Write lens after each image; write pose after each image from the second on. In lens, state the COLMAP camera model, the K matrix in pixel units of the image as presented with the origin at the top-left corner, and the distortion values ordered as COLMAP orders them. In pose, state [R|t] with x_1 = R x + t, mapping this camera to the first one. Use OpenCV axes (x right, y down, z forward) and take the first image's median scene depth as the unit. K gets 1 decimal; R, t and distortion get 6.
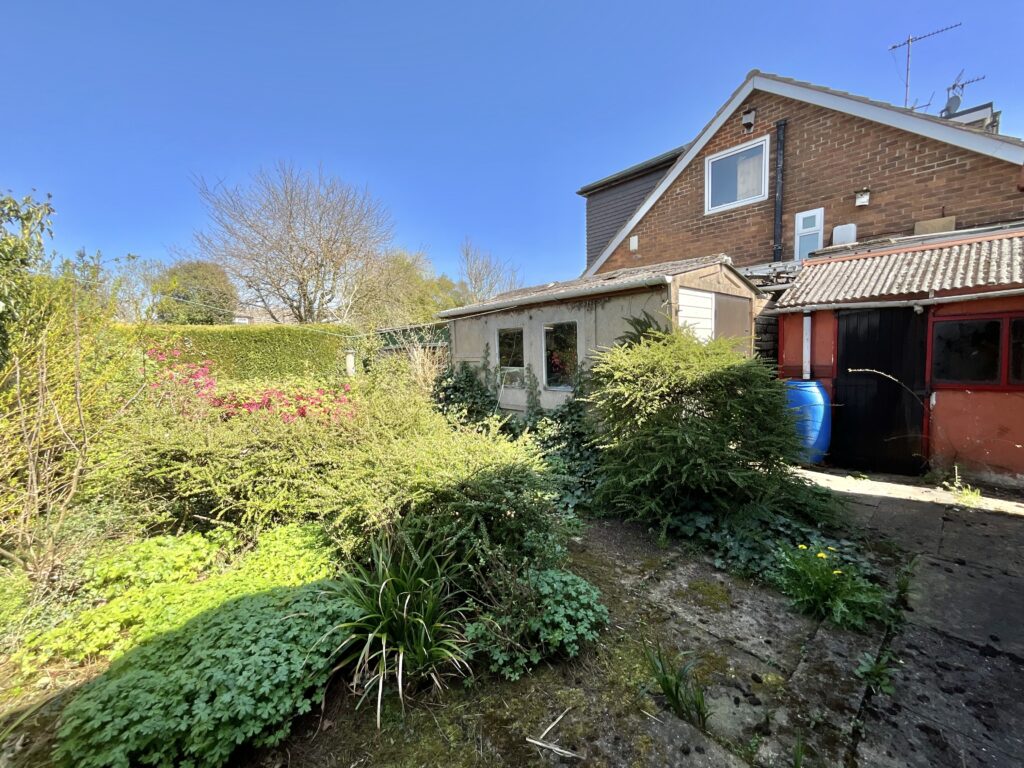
lens RADIAL K [[415.5, 0, 515.0], [0, 415.5, 380.3], [0, 0, 1]] dist [-0.002145, 0.000240]
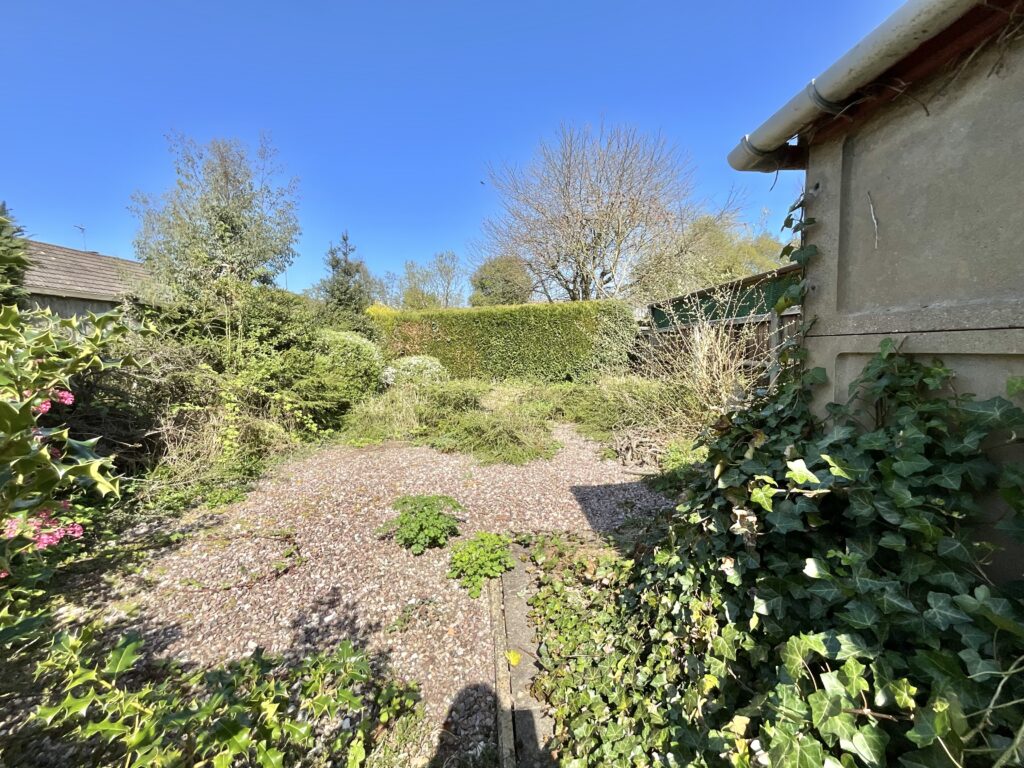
lens RADIAL K [[415.5, 0, 514.0], [0, 415.5, 387.3], [0, 0, 1]] dist [-0.002145, 0.000240]
pose [[0.767416, 0.070937, -0.637214, -0.059571], [-0.046164, 0.997394, 0.055437, -0.014740], [0.639486, -0.013127, 0.768691, 0.338151]]
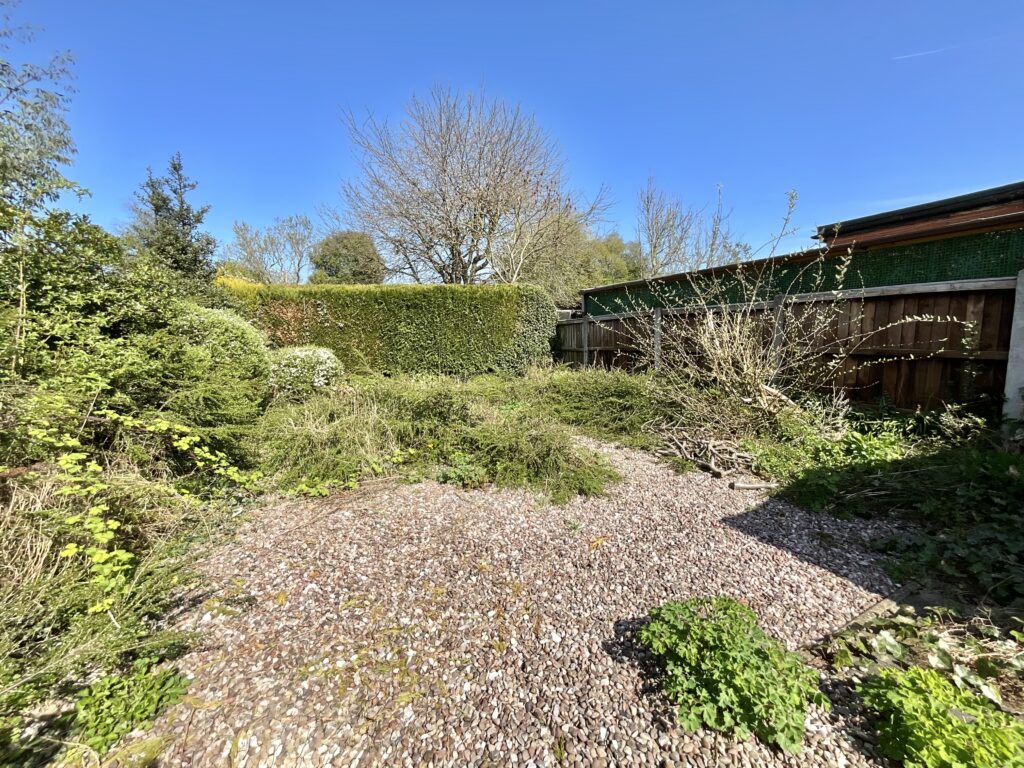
lens RADIAL K [[415.5, 0, 511.3], [0, 415.5, 387.0], [0, 0, 1]] dist [-0.002145, 0.000240]
pose [[0.957280, 0.046675, -0.285372, -0.235912], [-0.030289, 0.997643, 0.061567, -0.010384], [0.287573, -0.050293, 0.956437, 0.352941]]
